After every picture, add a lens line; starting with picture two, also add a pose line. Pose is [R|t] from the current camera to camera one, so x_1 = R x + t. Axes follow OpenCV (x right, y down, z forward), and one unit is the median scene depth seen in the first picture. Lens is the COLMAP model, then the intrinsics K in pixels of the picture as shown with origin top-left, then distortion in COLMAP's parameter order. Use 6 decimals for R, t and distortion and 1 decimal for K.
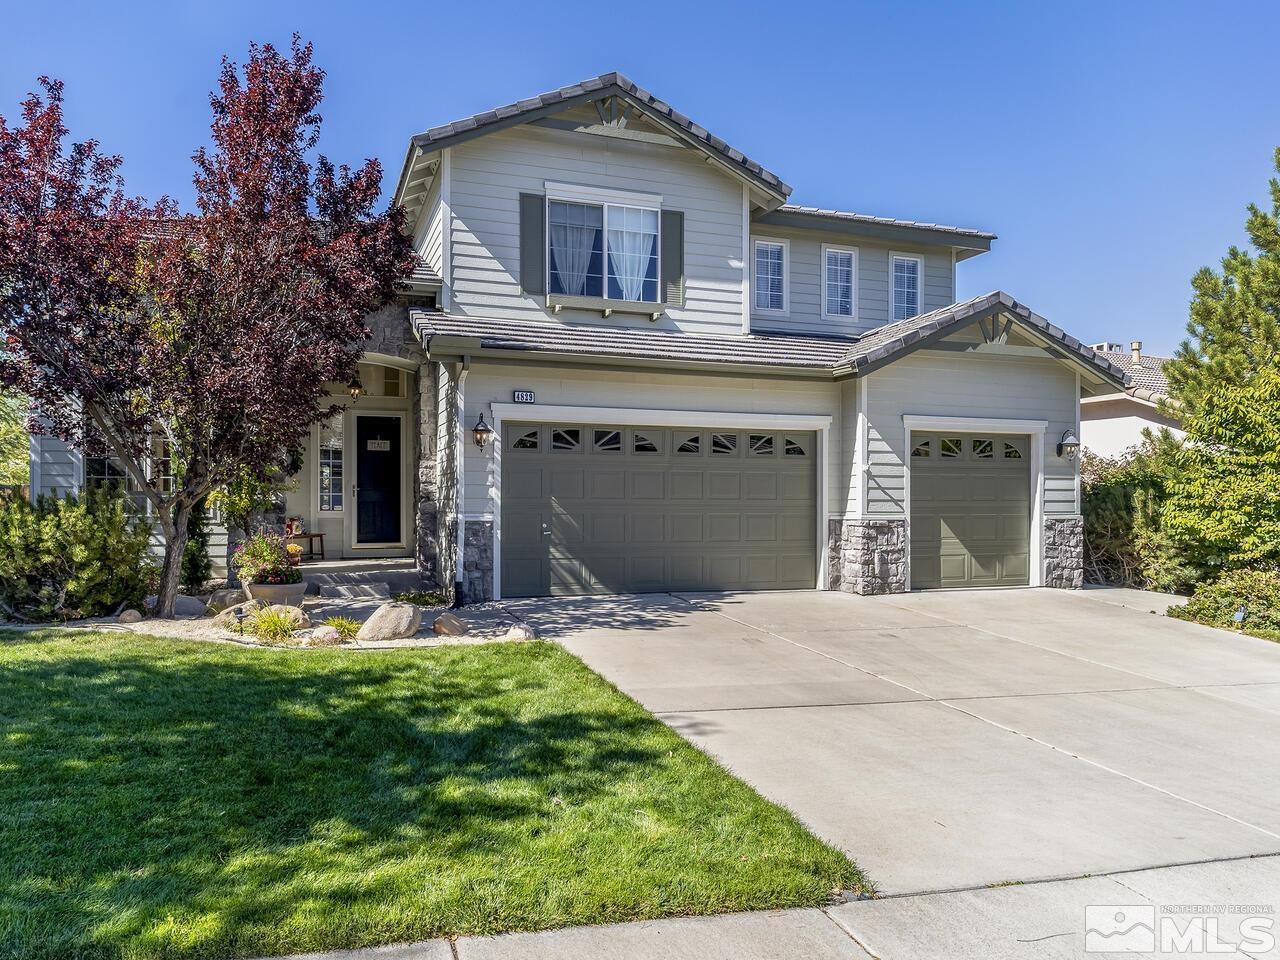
lens RADIAL K [[696.9, 0, 639.1], [0, 696.9, 450.6], [0, 0, 1]] dist [-0.001956, -0.000208]
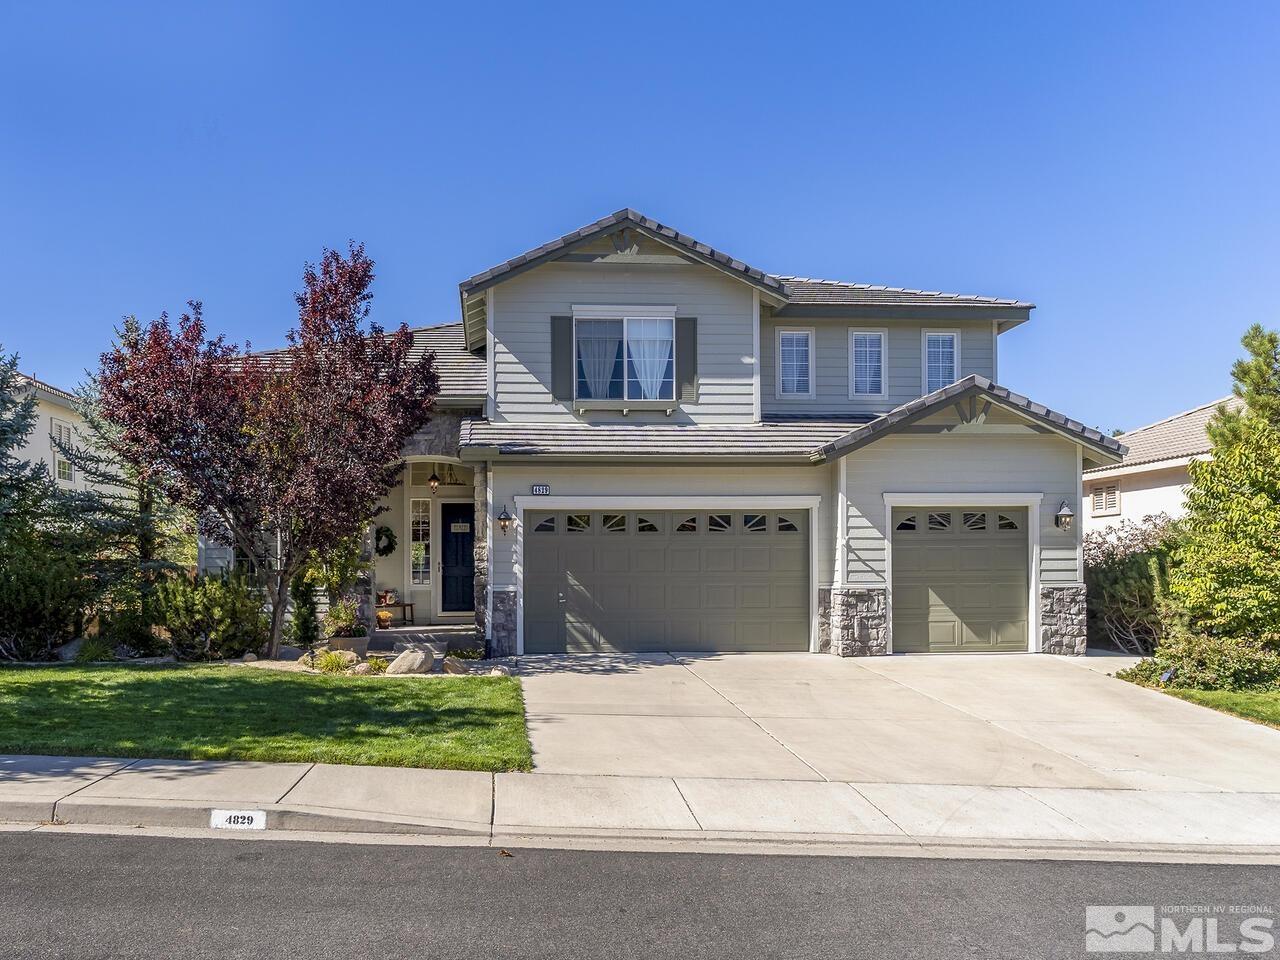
lens RADIAL K [[734.2, 0, 636.8], [0, 734.2, 499.7], [0, 0, 1]] dist [-0.001564, 0.001136]
pose [[0.980519, -0.028726, -0.194312, 0.218612], [0.023134, 0.999252, -0.030986, -0.013714], [0.195057, 0.025887, 0.980450, -0.207791]]
